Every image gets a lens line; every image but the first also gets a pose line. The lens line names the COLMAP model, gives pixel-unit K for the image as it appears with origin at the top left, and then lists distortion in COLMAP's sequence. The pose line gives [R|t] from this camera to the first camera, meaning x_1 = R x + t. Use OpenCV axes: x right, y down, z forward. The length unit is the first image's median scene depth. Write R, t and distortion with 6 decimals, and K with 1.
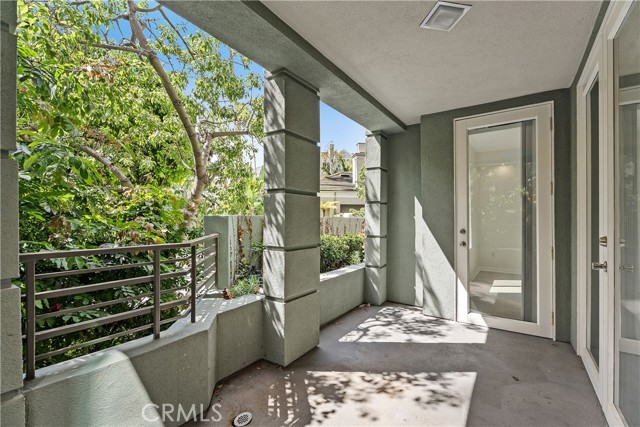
lens RADIAL K [[288.7, 0, 321.3], [0, 288.7, 217.2], [0, 0, 1]] dist [0.000444, -0.001596]
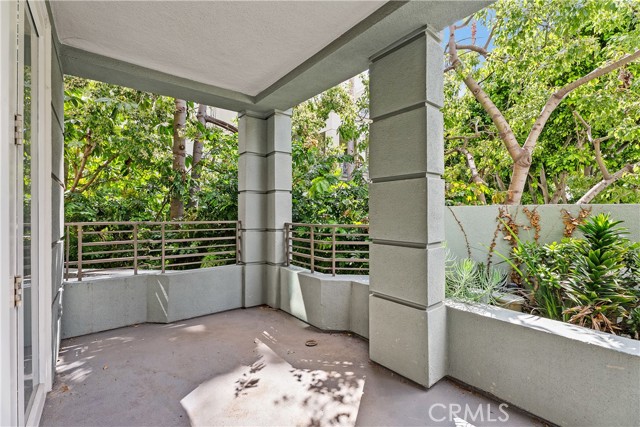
lens RADIAL K [[288.7, 0, 320.5], [0, 288.7, 215.3], [0, 0, 1]] dist [0.000444, -0.001596]
pose [[-0.308990, 0.000735, -0.951065, 0.631765], [0.003942, 0.999992, -0.000508, 0.018946], [0.951057, -0.003906, -0.308991, 0.833026]]
